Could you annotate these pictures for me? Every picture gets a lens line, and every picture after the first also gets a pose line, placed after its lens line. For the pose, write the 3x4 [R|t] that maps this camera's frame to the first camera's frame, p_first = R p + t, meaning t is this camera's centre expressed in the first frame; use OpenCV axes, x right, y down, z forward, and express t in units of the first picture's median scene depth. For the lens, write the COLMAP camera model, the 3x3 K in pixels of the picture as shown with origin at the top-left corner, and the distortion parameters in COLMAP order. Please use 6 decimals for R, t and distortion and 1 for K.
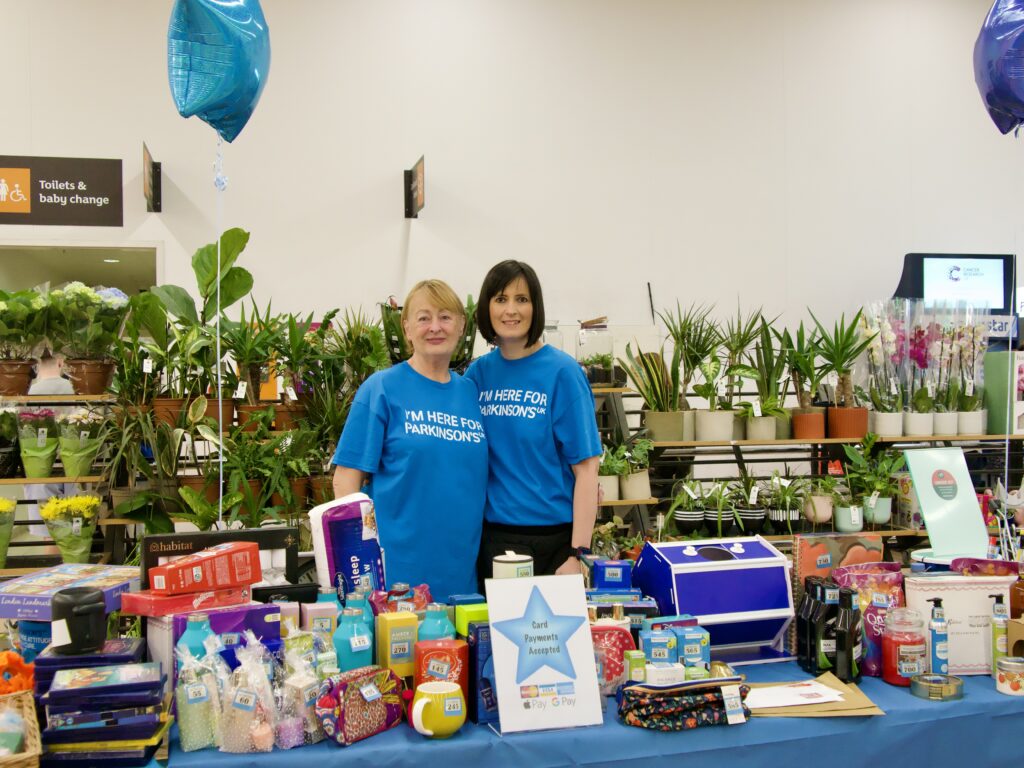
lens RADIAL K [[1103.2, 0, 508.6], [0, 1103.2, 387.7], [0, 0, 1]] dist [0.007810, 0.000000]
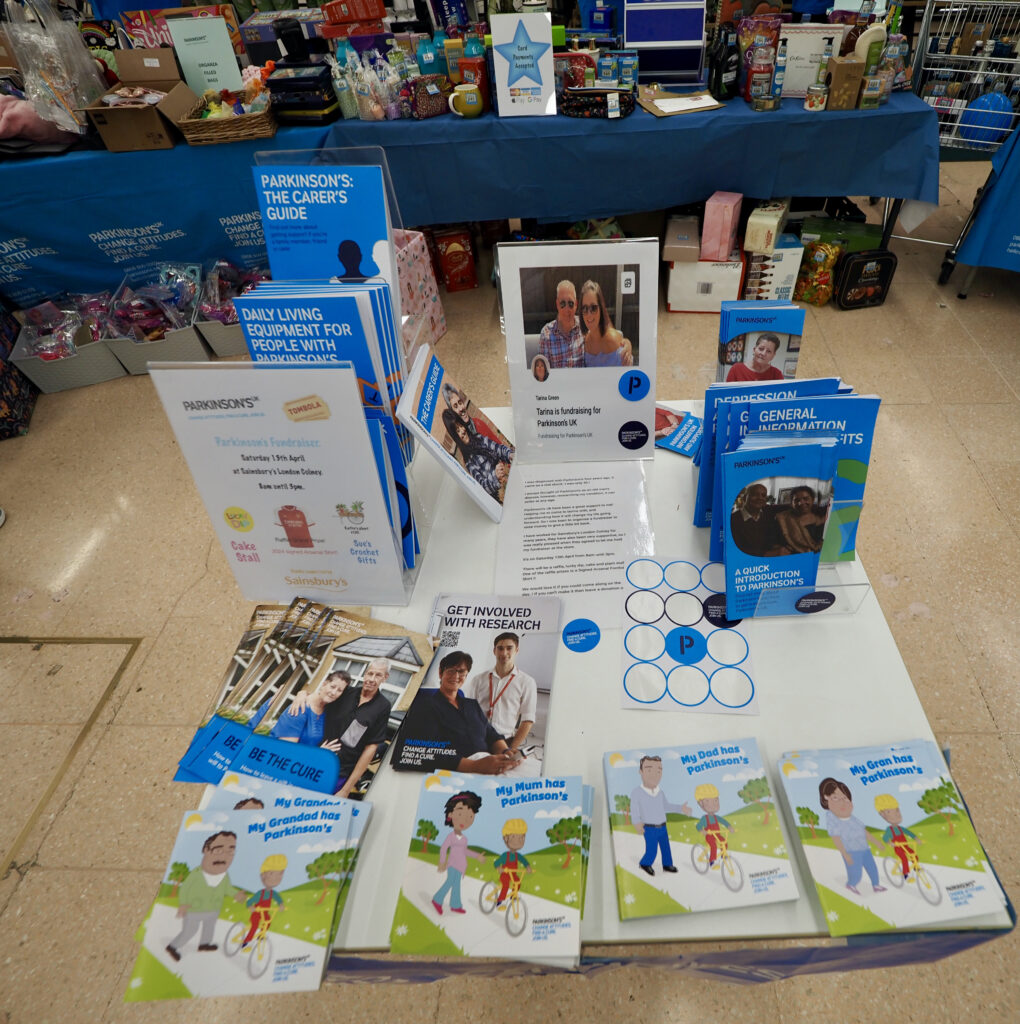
lens RADIAL K [[580.0, 0, 591.2], [0, 580.0, 517.0], [0, 0, 1]] dist [-0.007999, -0.003191]
pose [[0.973262, 0.160132, -0.164676, 0.266044], [0.017390, 0.663503, 0.747972, 0.017936], [0.229037, -0.730836, 0.642978, -0.069134]]
